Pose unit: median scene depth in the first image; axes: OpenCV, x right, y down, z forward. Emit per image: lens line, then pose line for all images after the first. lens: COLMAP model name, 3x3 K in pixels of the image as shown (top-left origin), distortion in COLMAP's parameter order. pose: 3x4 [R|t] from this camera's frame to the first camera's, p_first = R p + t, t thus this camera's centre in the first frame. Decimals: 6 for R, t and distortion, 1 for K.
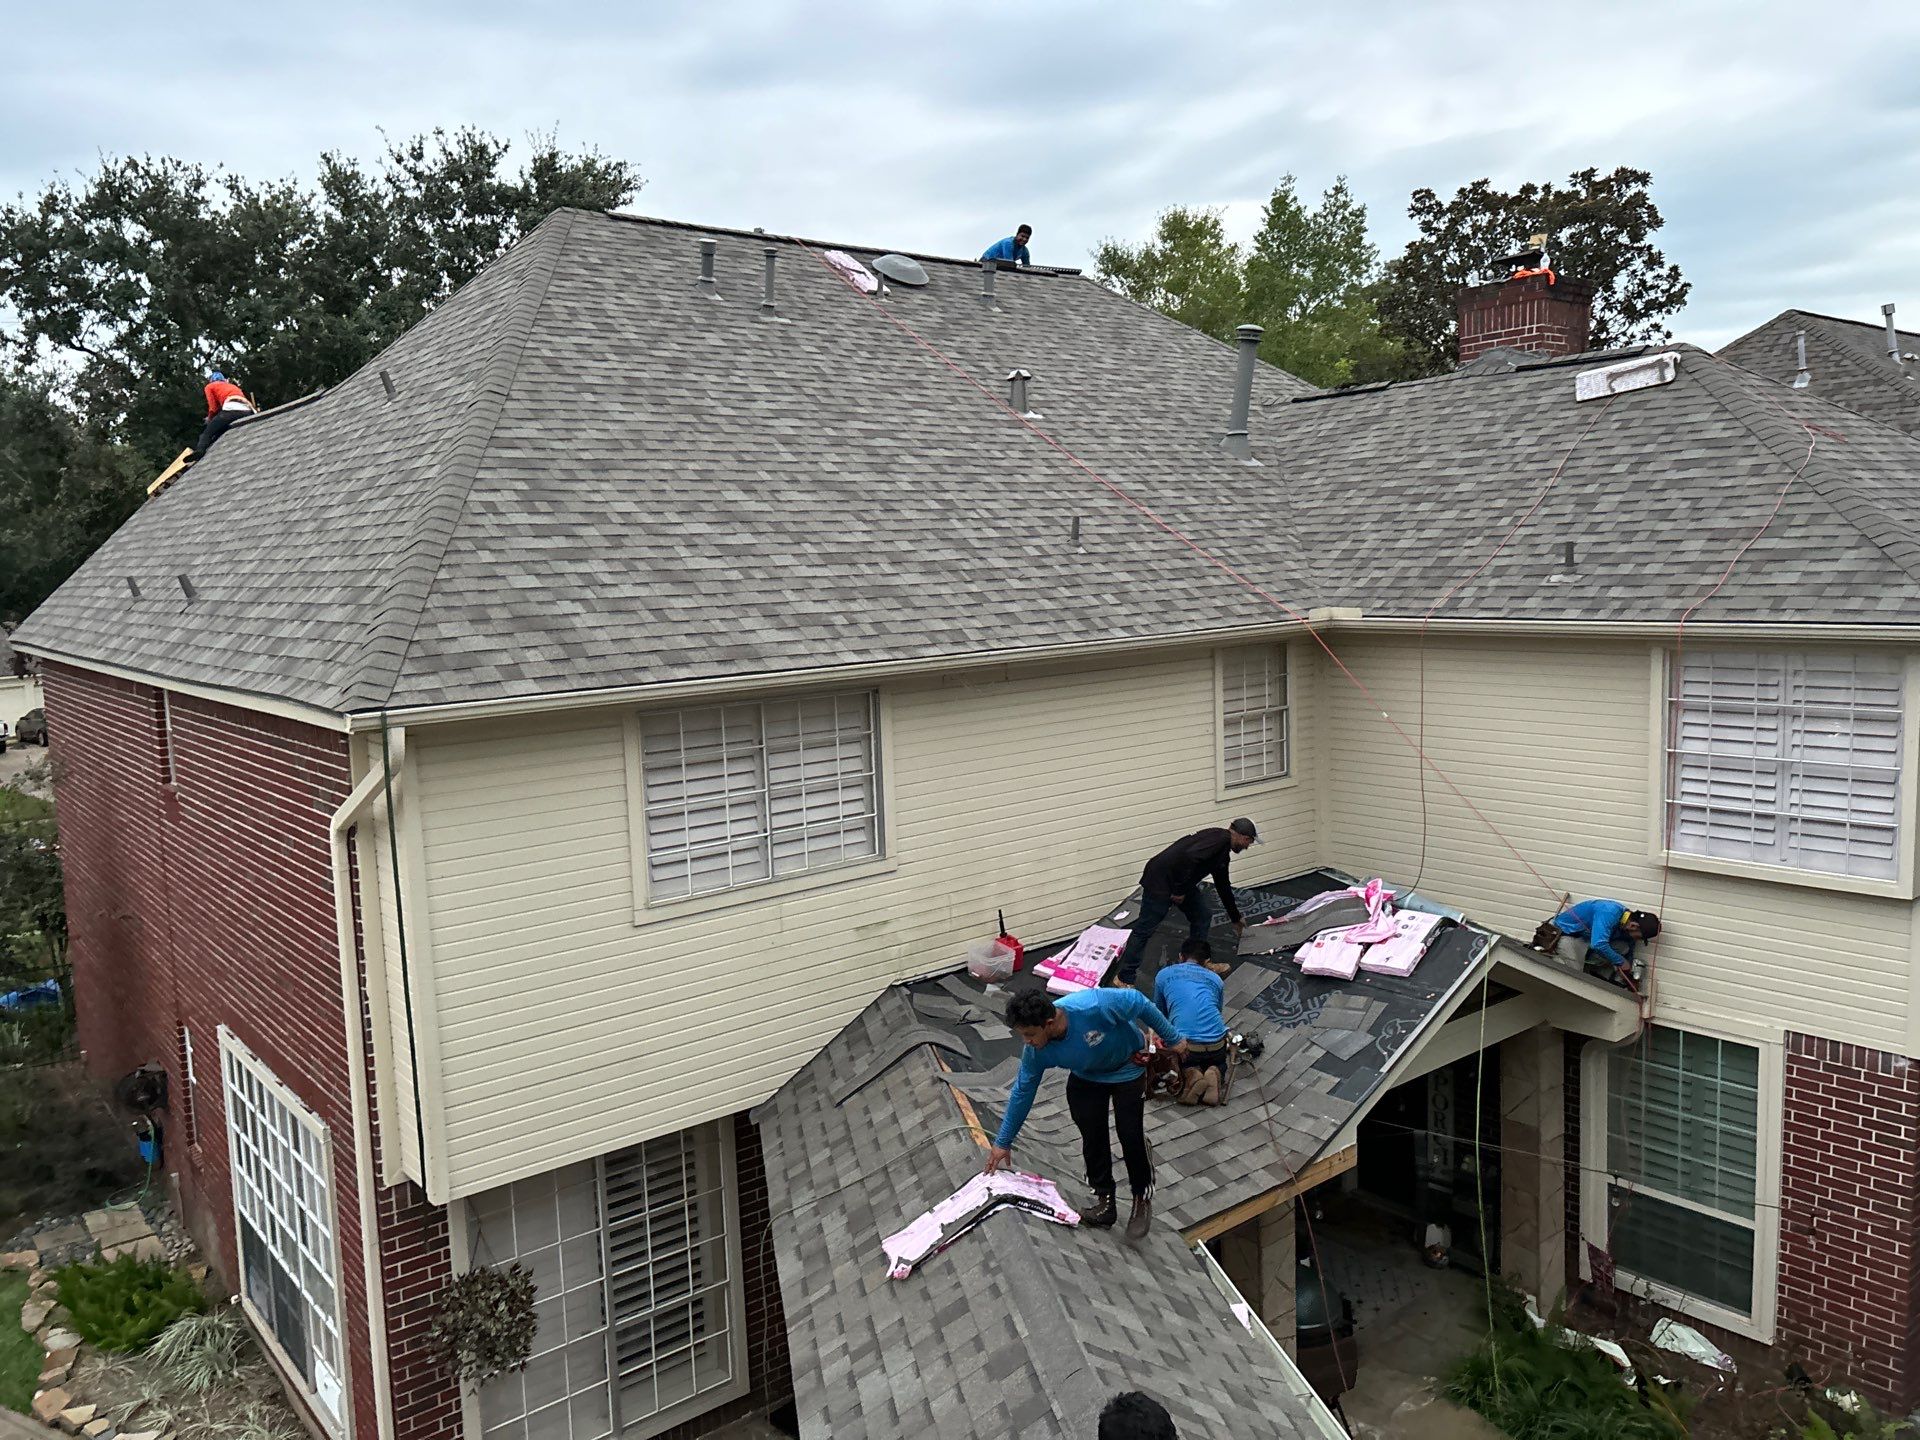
lens RADIAL K [[1437.2, 0, 952.6], [0, 1437.2, 720.3], [0, 0, 1]] dist [0.041139, -0.042976]
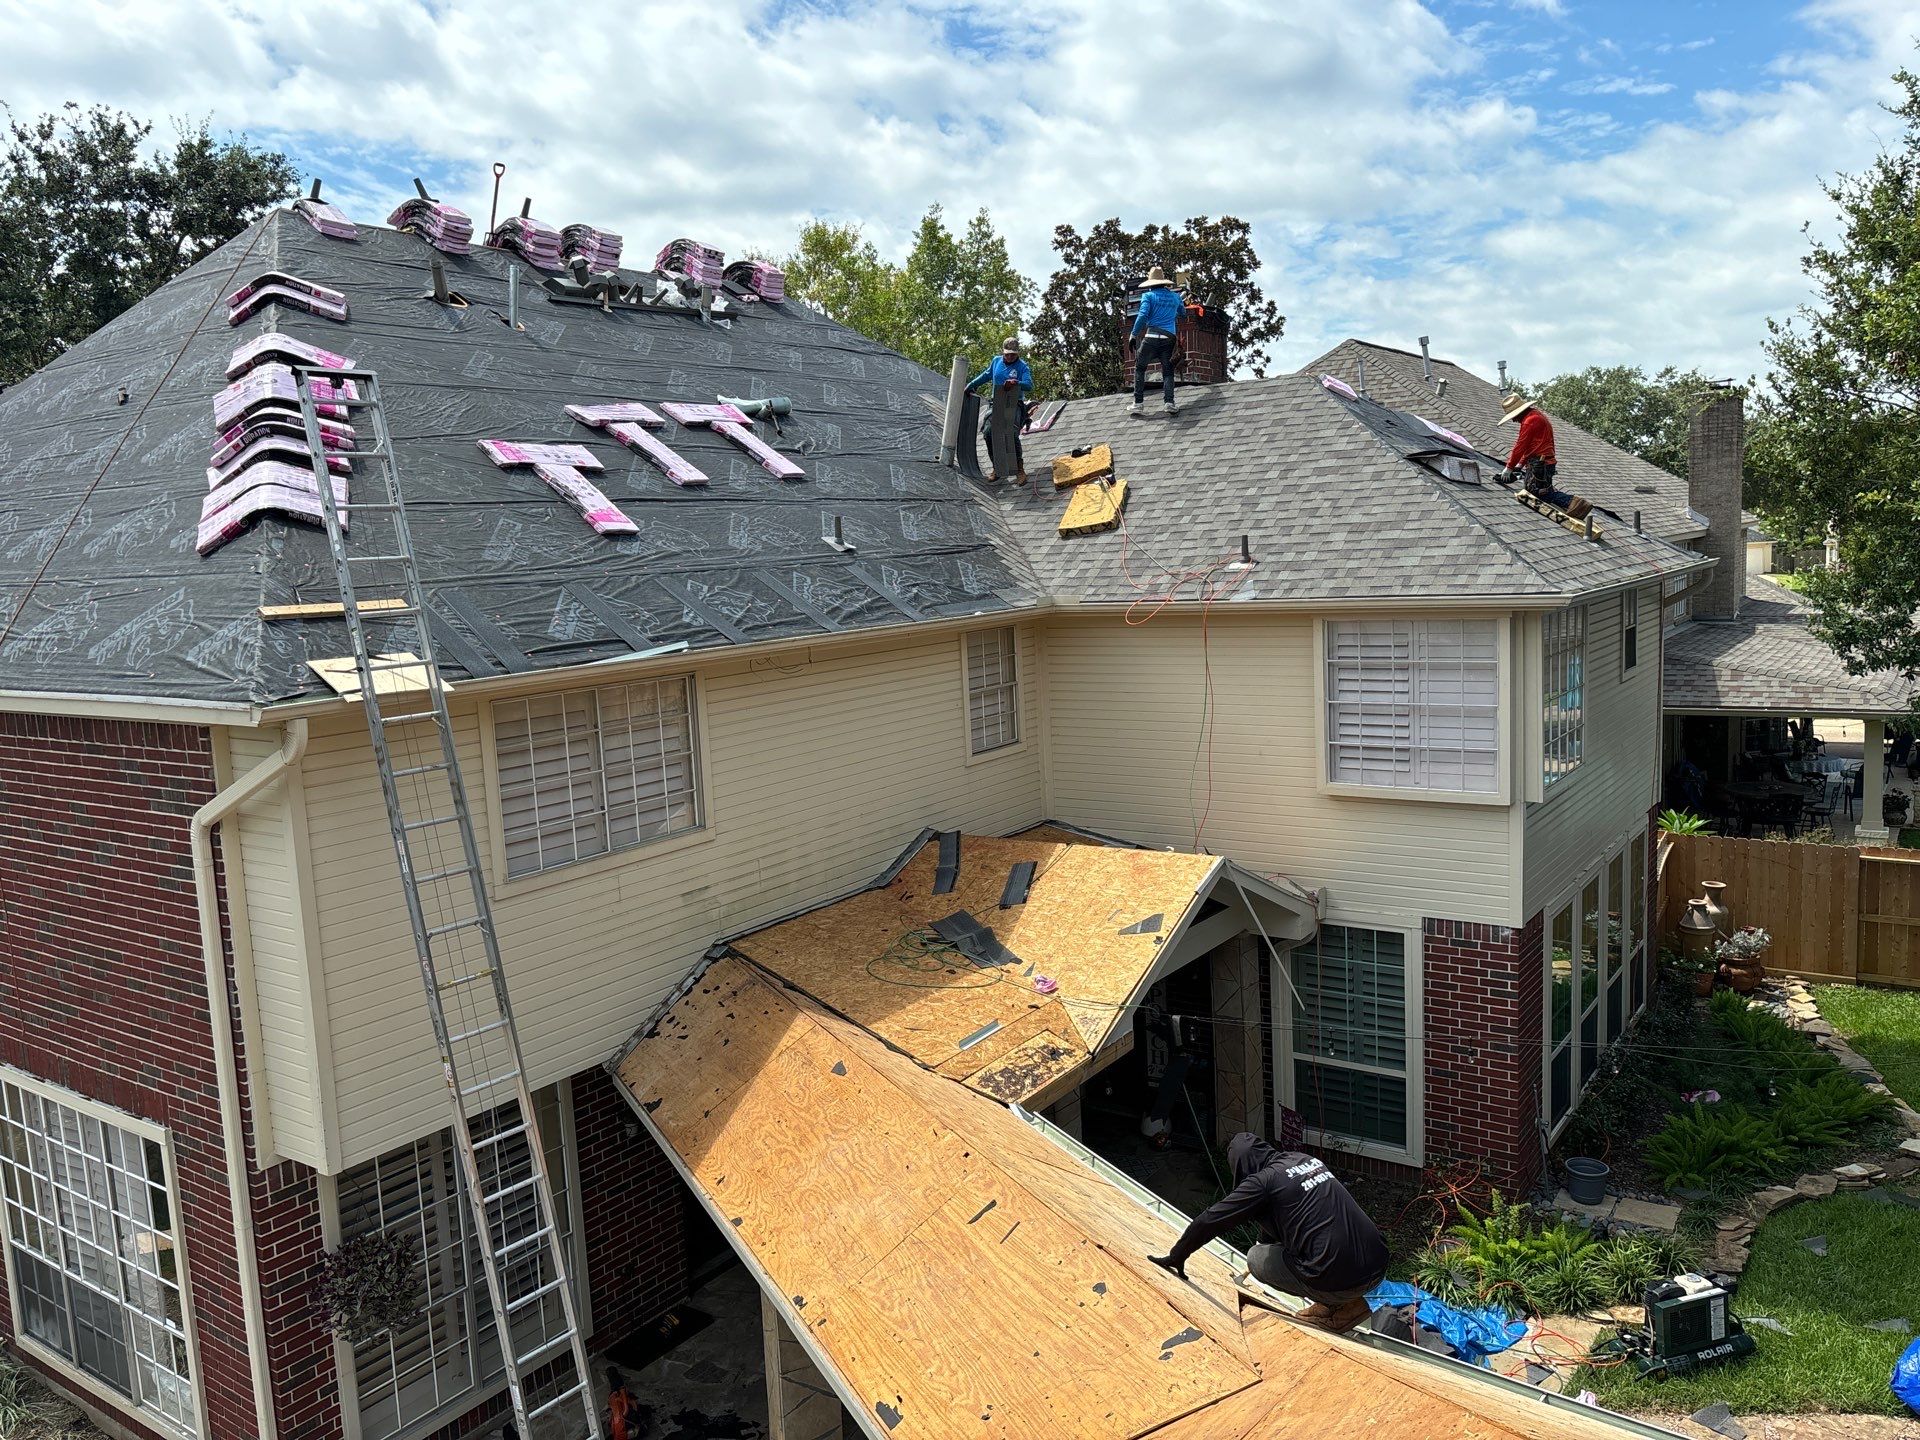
lens RADIAL K [[1437.2, 0, 963.9], [0, 1437.2, 726.0], [0, 0, 1]] dist [0.041139, -0.042976]
pose [[0.961377, -0.046073, 0.271351, -0.146475], [0.045621, 0.998927, 0.007977, 0.017535], [-0.271428, 0.004711, 0.962447, -0.108783]]
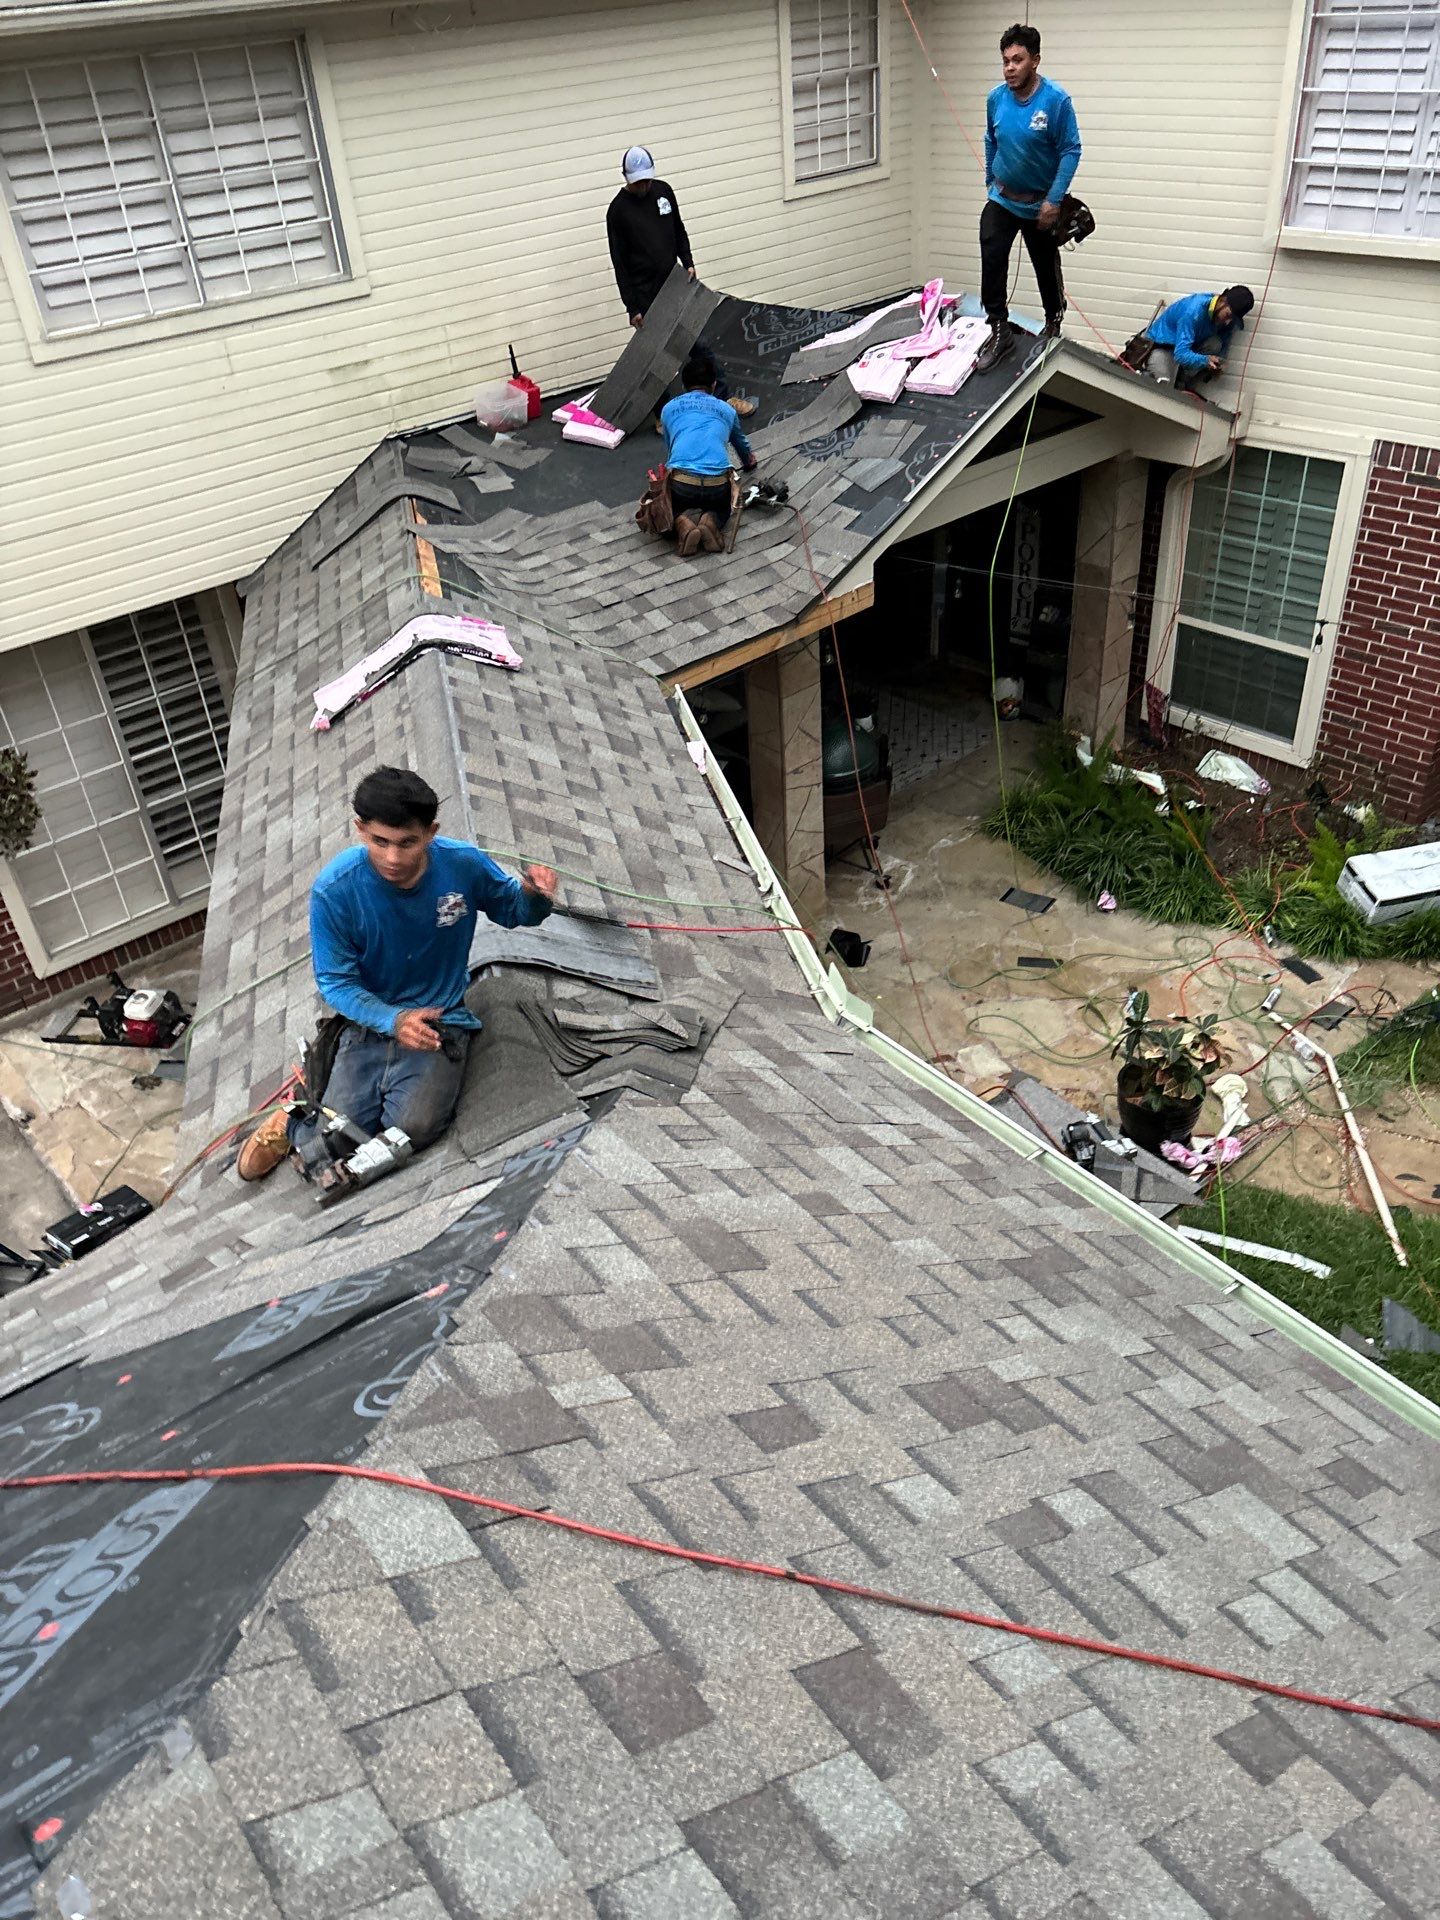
lens RADIAL K [[1437.2, 0, 712.7], [0, 1437.2, 964.0], [0, 0, 1]] dist [0.041139, -0.042976]
pose [[0.998557, -0.051873, 0.013865, 0.126870], [0.039126, 0.879795, 0.473740, 0.054740], [-0.036773, -0.472515, 0.880555, 0.057024]]
